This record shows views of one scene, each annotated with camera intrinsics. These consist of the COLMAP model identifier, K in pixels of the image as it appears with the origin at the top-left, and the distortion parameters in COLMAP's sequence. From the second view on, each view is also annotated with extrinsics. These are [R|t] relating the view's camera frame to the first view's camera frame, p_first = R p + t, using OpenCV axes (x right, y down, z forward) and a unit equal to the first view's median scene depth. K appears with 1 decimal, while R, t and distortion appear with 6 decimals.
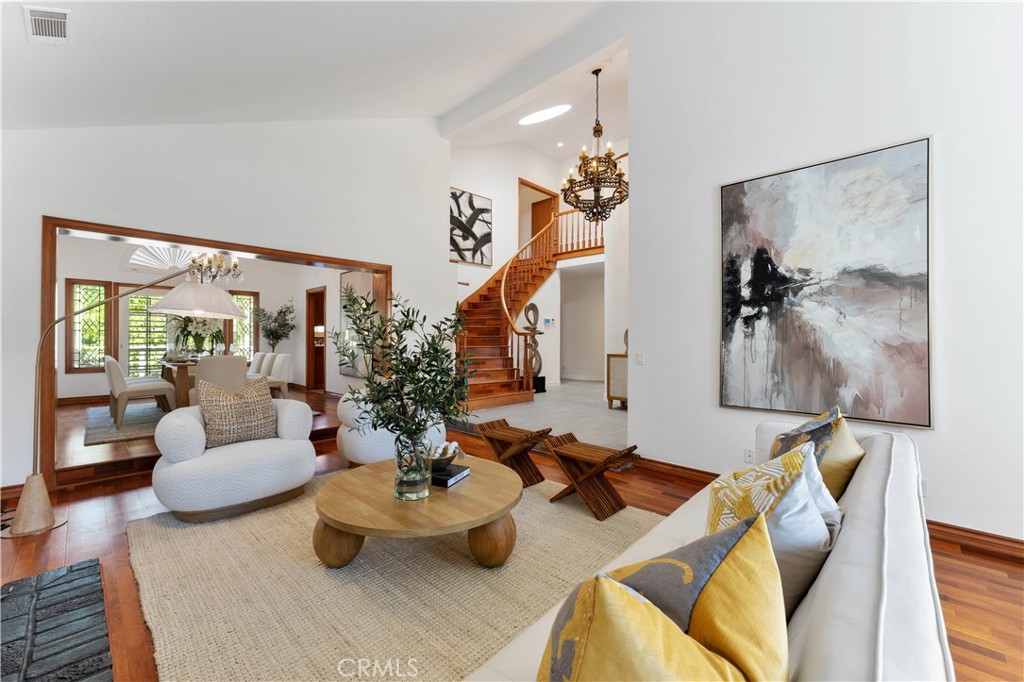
lens RADIAL K [[414.3, 0, 512.7], [0, 414.3, 339.3], [0, 0, 1]] dist [-0.003080, -0.000003]
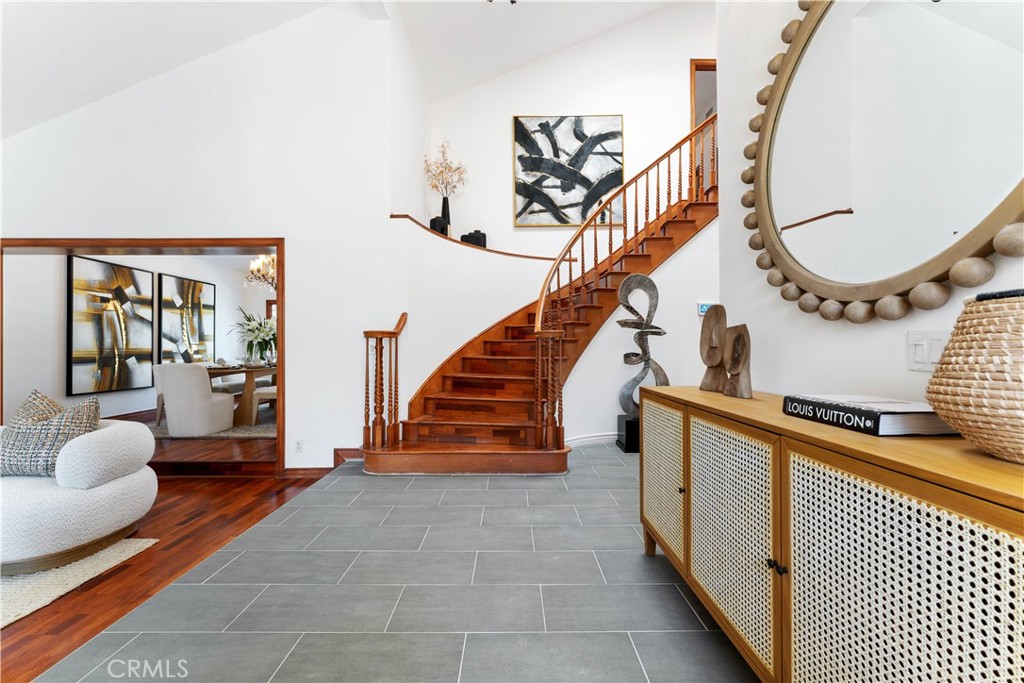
lens RADIAL K [[414.3, 0, 511.1], [0, 414.3, 341.5], [0, 0, 1]] dist [-0.003080, -0.000003]
pose [[0.681028, -0.013001, -0.732142, 0.293087], [0.000125, 0.999844, -0.017638, 0.004036], [0.732257, 0.011920, 0.680924, 0.505394]]
